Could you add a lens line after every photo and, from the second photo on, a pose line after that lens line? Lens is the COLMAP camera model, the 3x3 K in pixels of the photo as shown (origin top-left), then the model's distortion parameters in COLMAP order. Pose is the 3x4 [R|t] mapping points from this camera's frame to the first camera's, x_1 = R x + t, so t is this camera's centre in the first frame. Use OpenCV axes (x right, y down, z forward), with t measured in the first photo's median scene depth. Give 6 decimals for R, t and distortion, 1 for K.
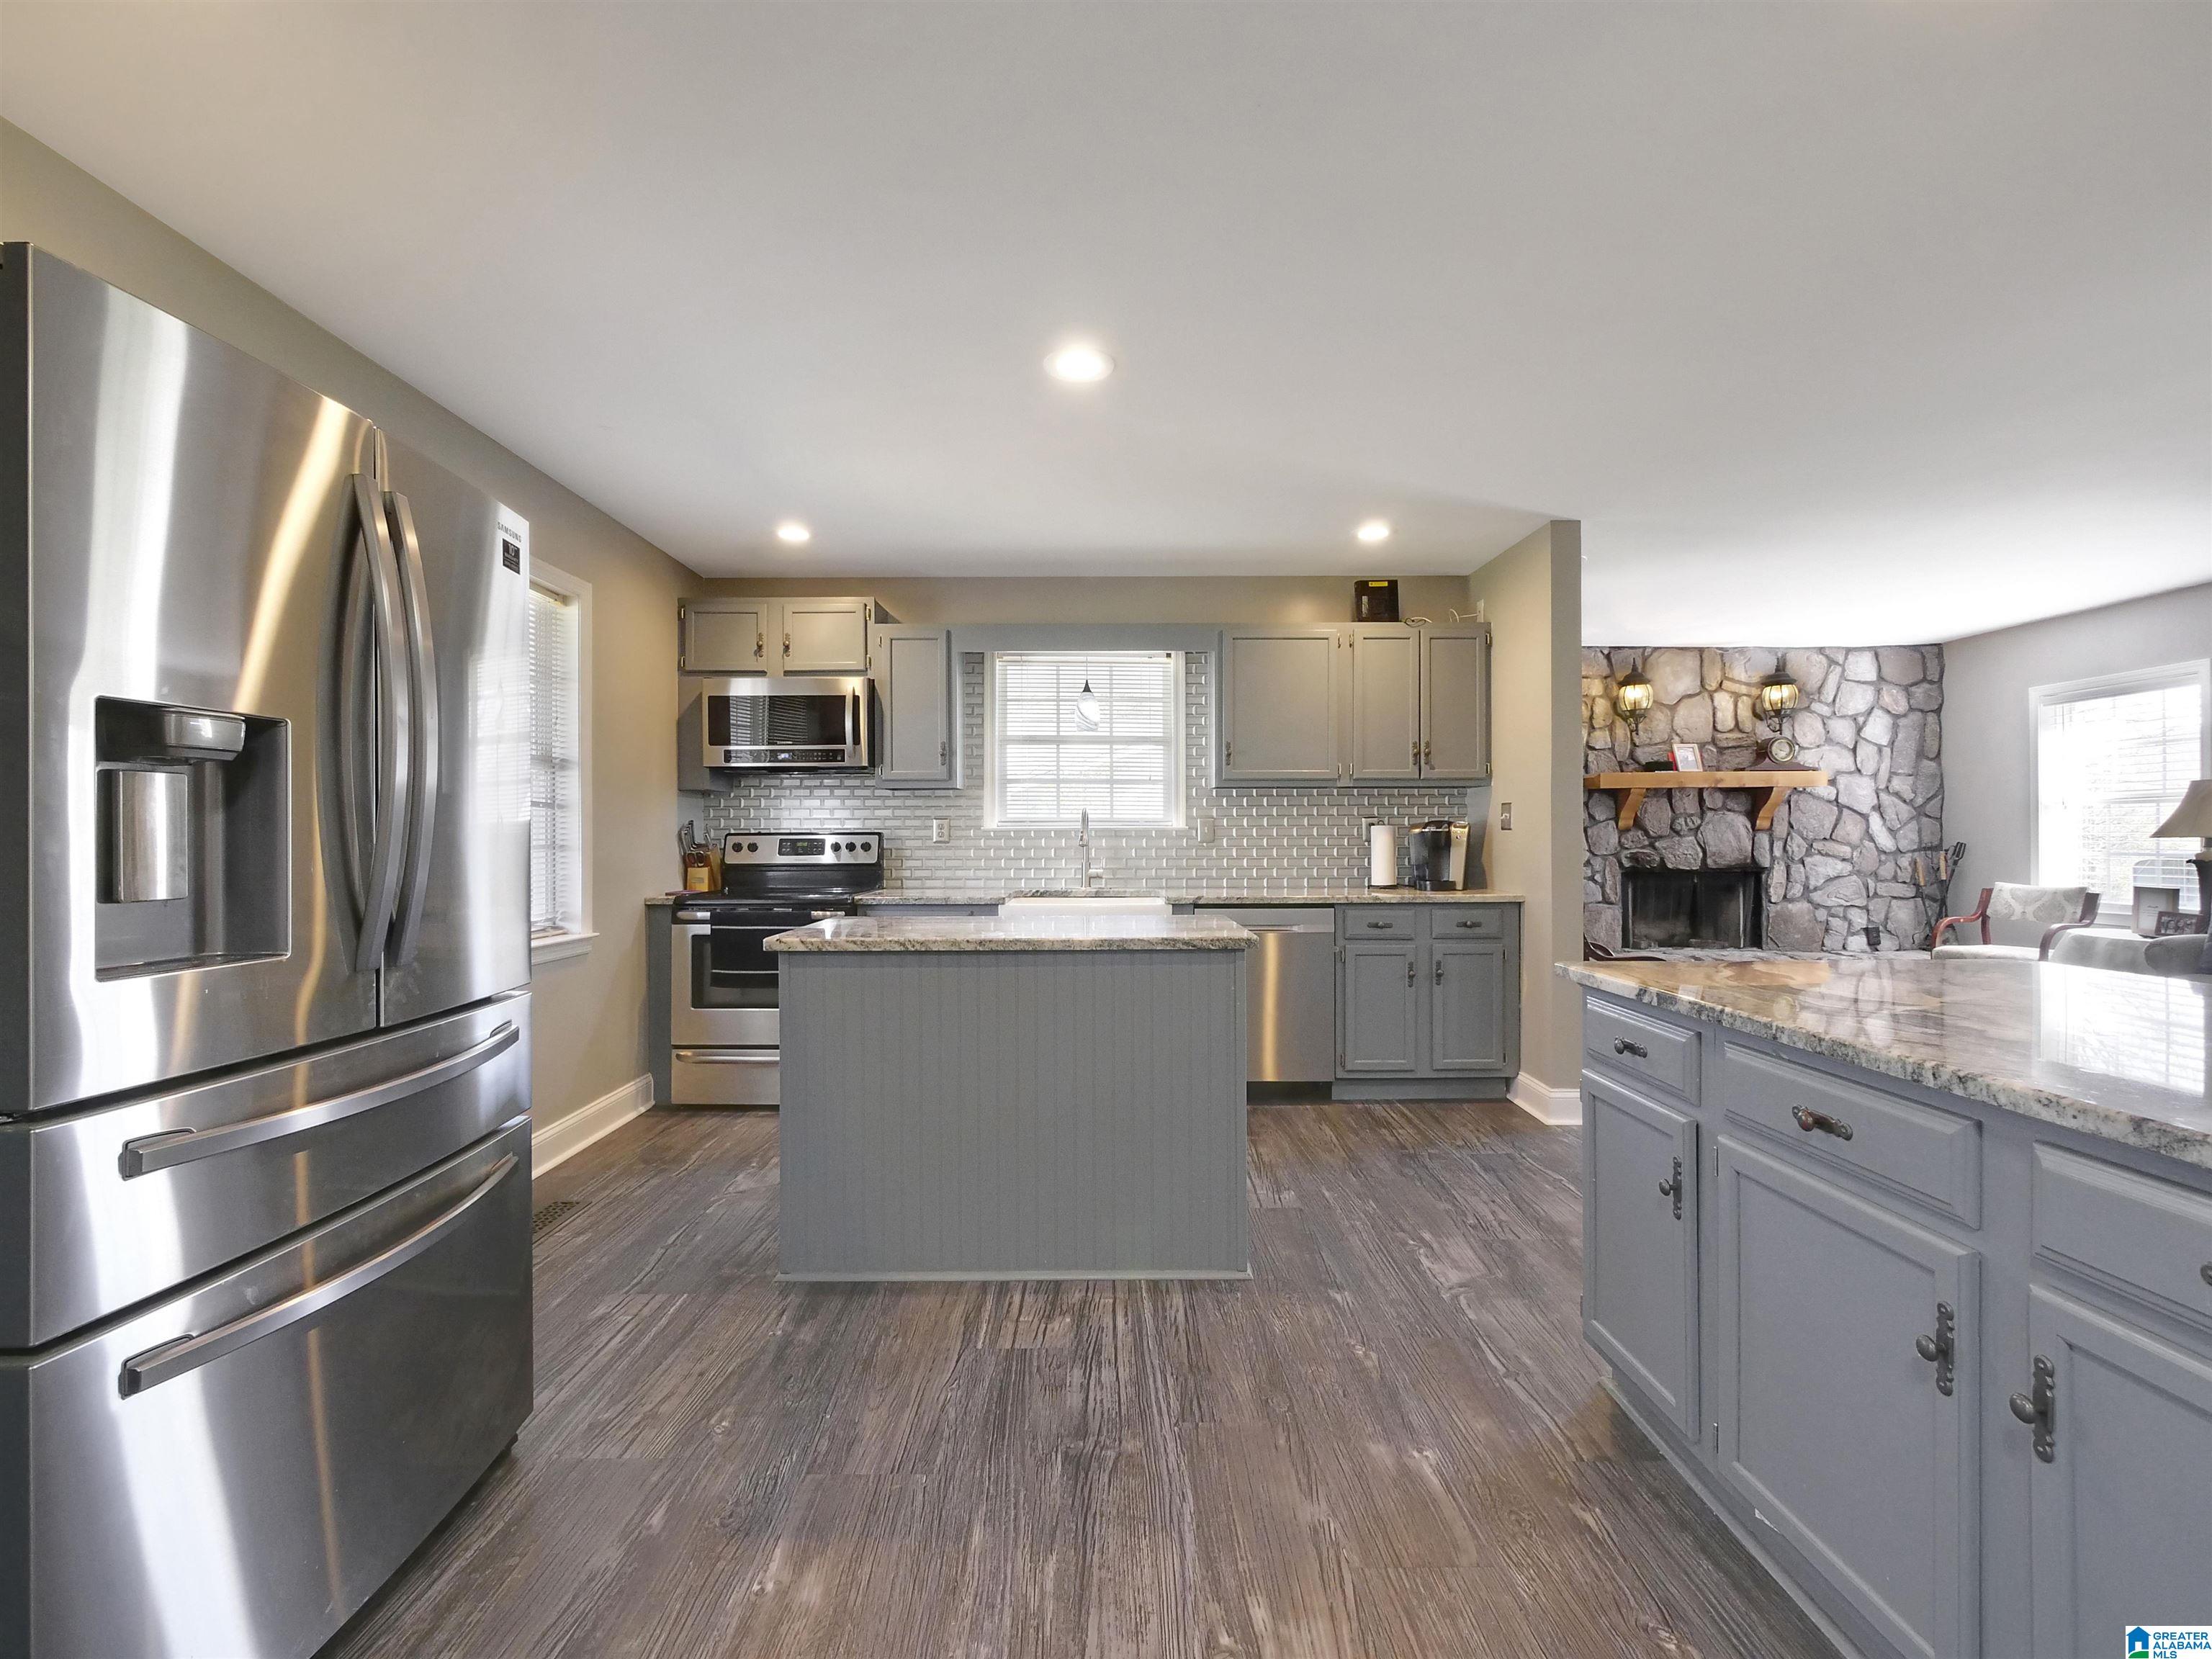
lens RADIAL K [[947.2, 0, 1106.0], [0, 947.2, 829.5], [0, 0, 1]] dist [0.001281, 0.000124]
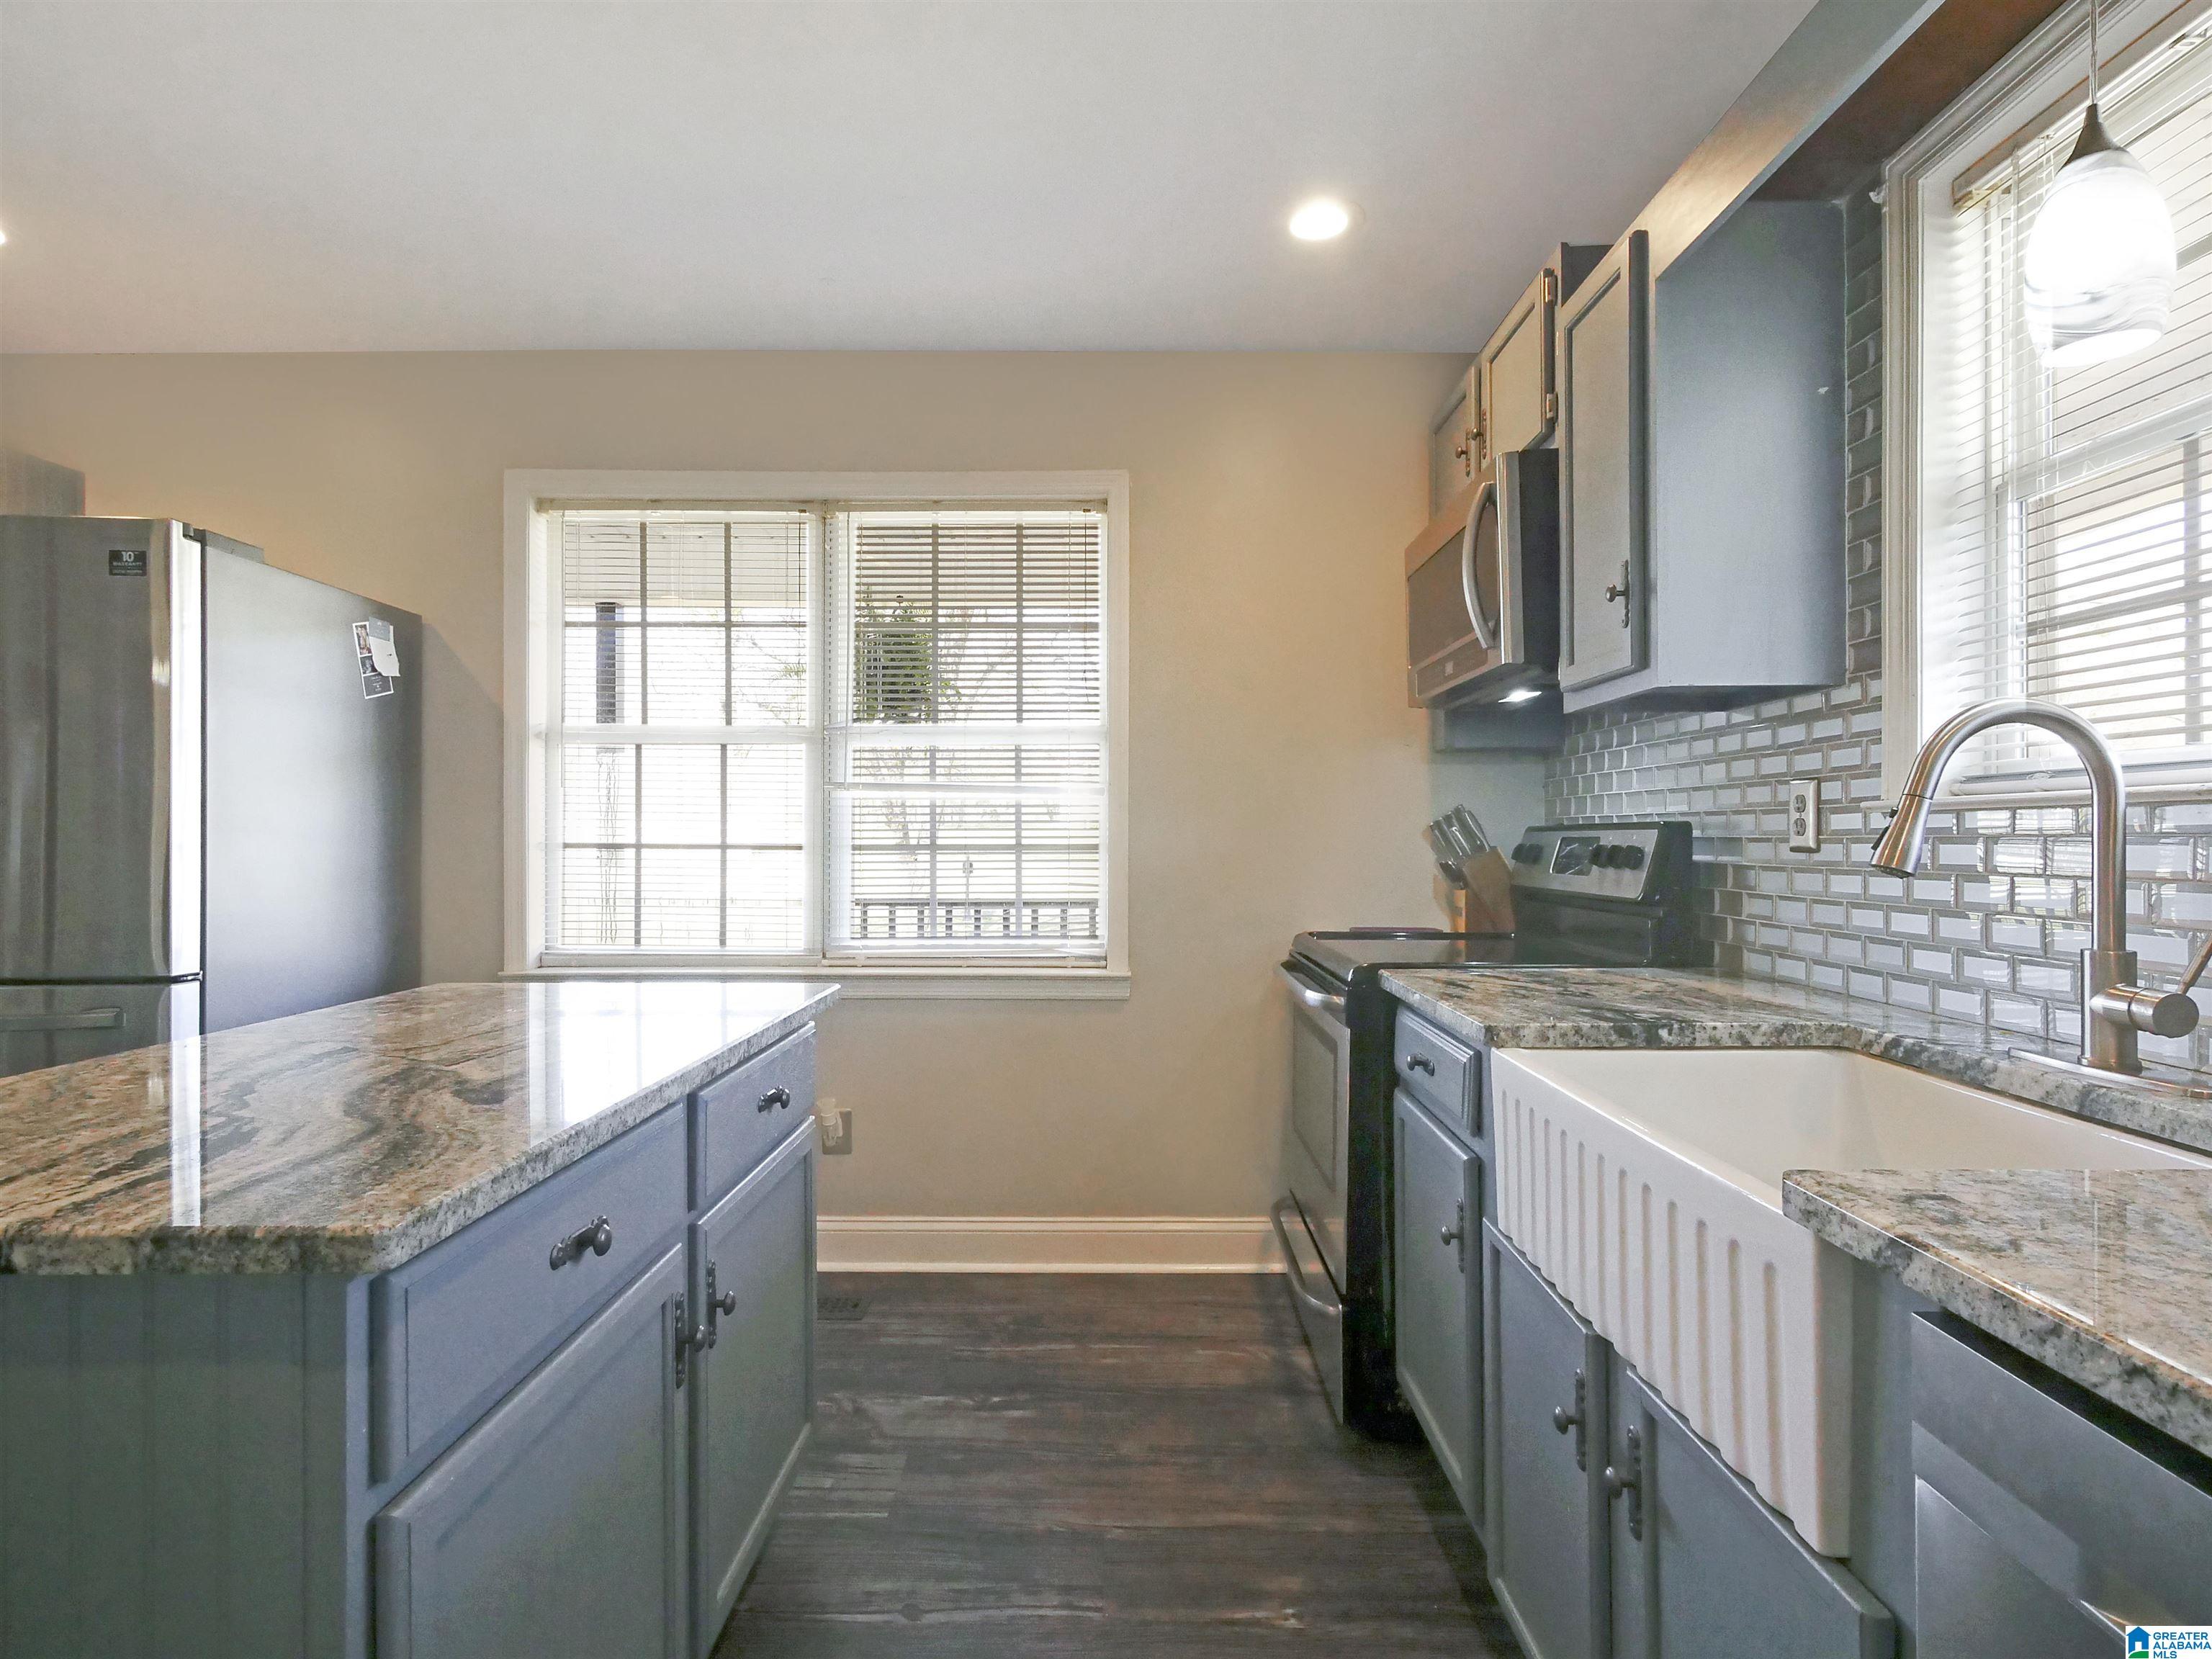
lens RADIAL K [[1190.9, 0, 1106.0], [0, 1190.9, 829.5], [0, 0, 1]] dist [-0.000596, -0.000082]
pose [[-0.011730, -0.006353, -0.999911, 0.180370], [0.003145, 0.999975, -0.006391, 0.005894], [0.999926, -0.003220, -0.011710, 0.541756]]
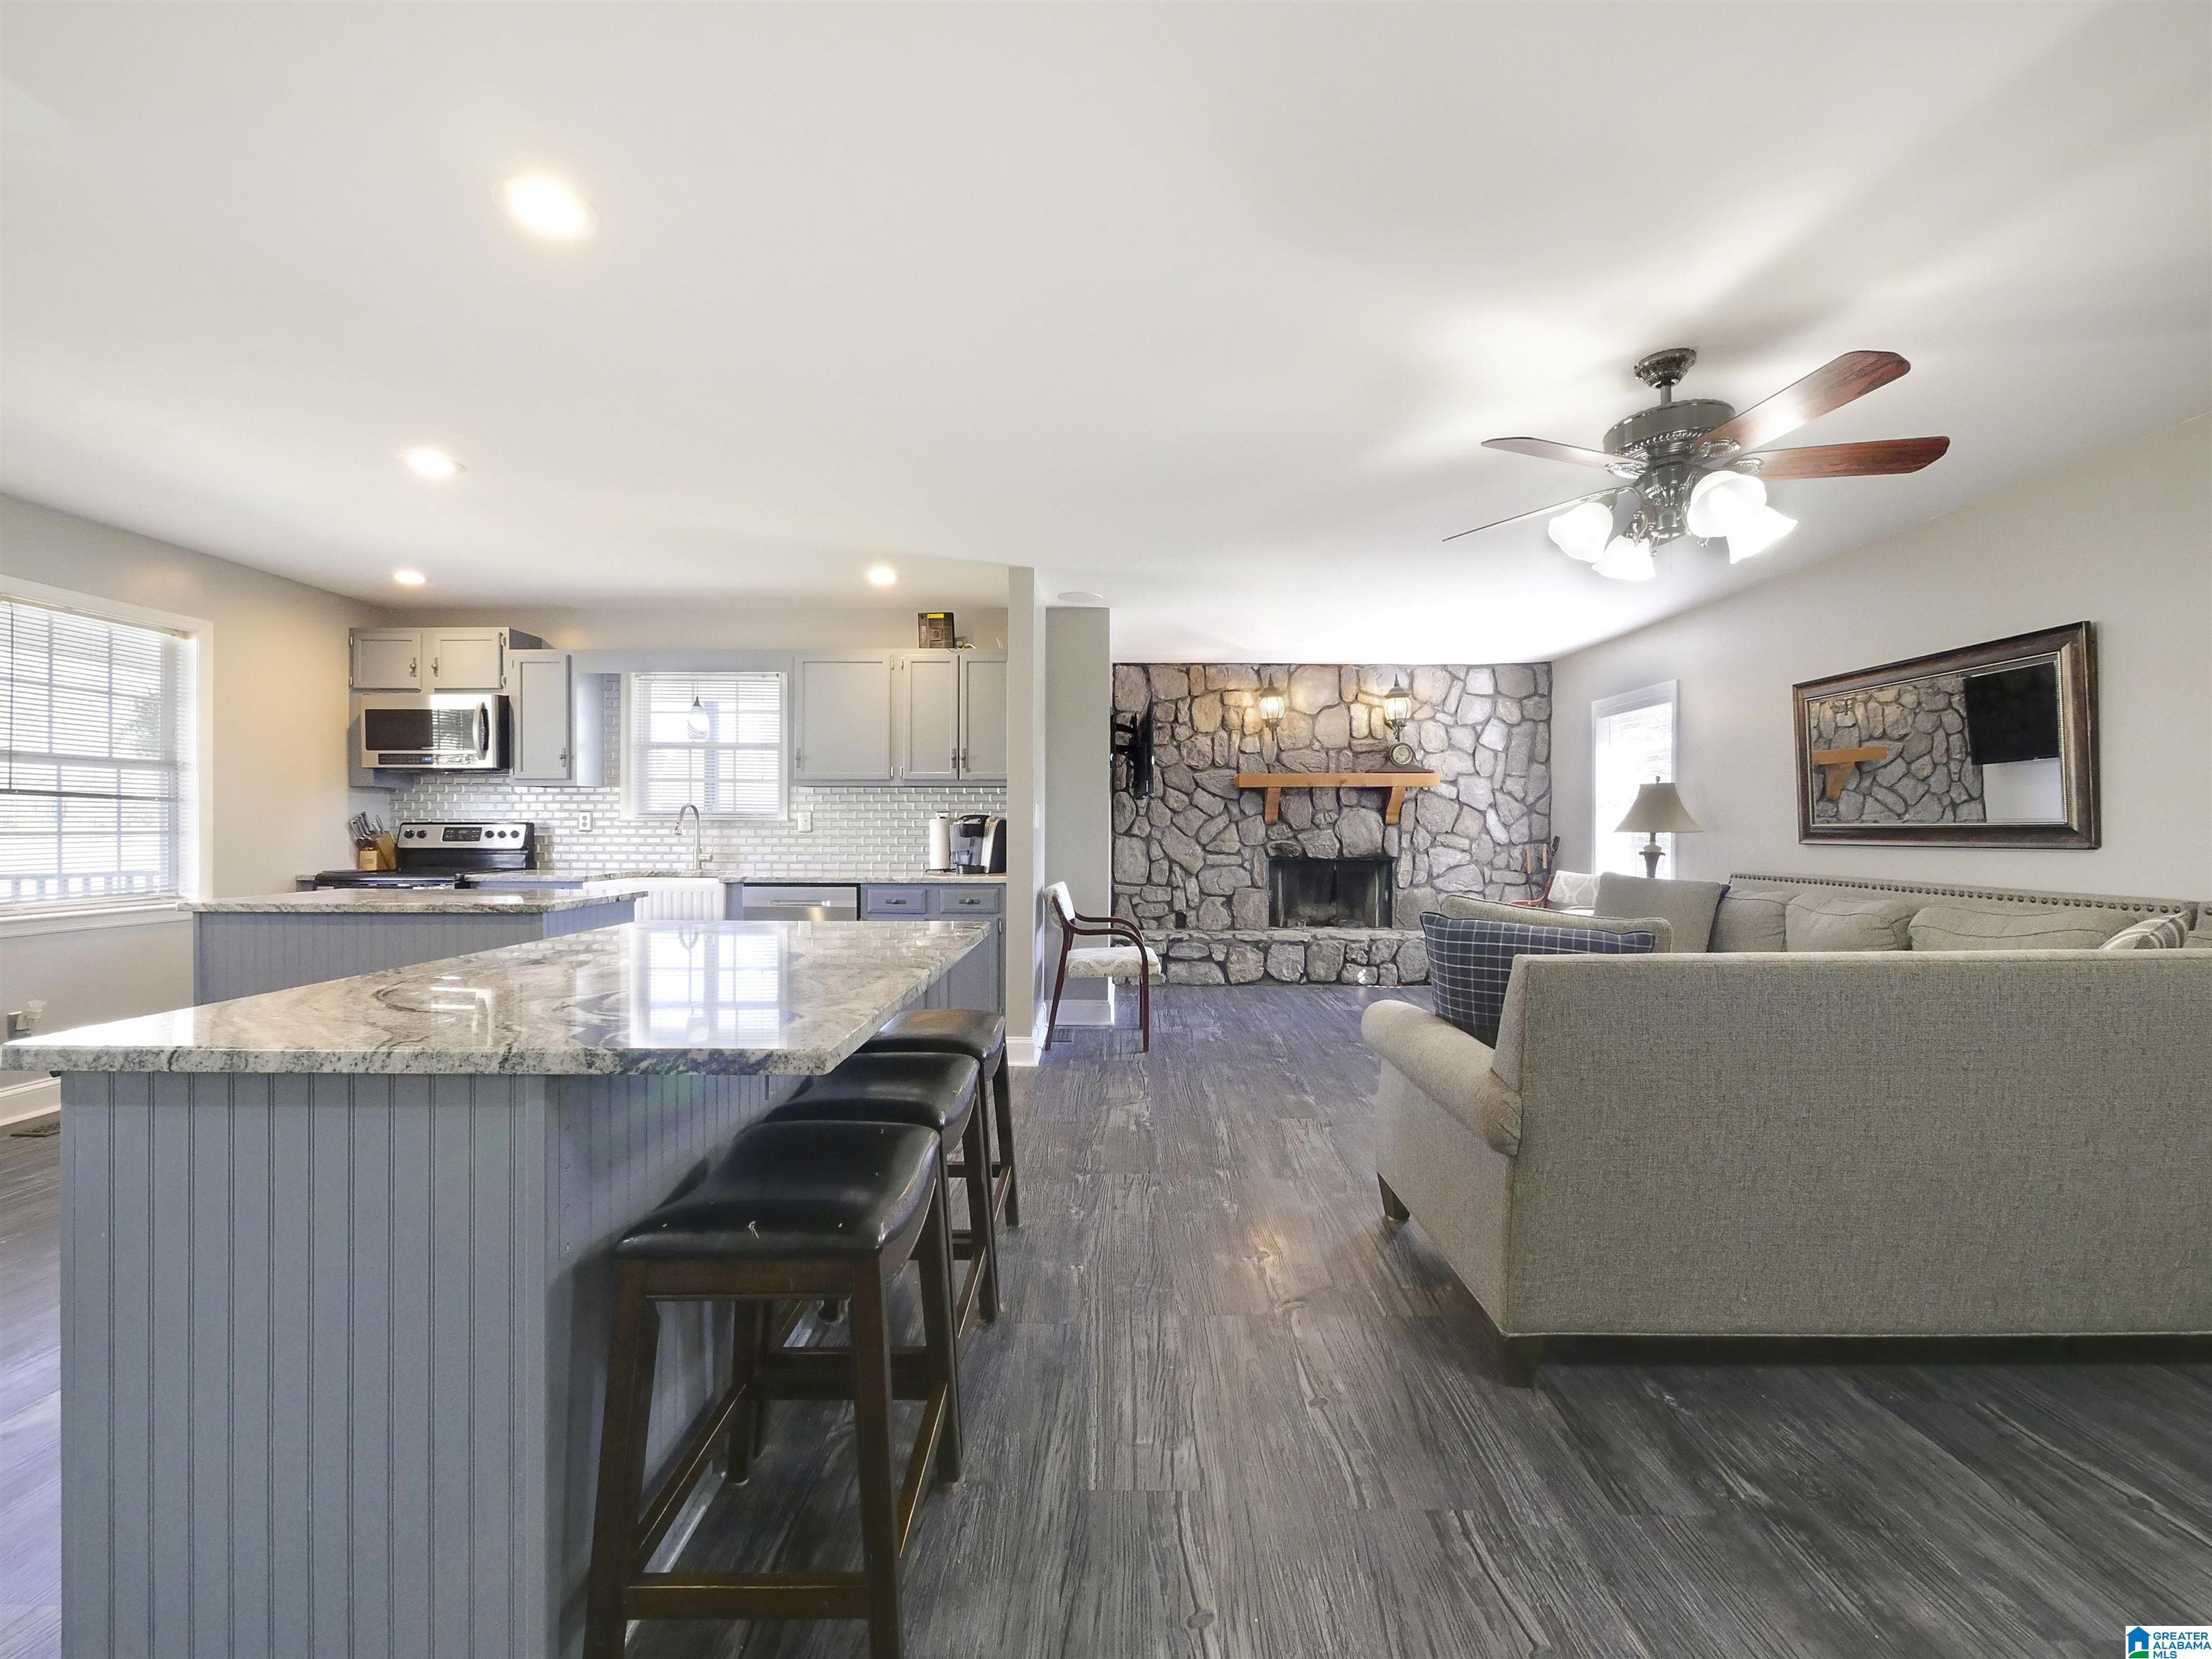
lens RADIAL K [[891.5, 0, 1089.6], [0, 891.5, 824.3], [0, 0, 1]] dist [-0.007719, 0.000282]
pose [[0.999856, 0.004546, -0.016380, 0.345427], [-0.004512, 0.999988, 0.002140, -0.000109], [0.016390, -0.002066, 0.999864, -0.081661]]
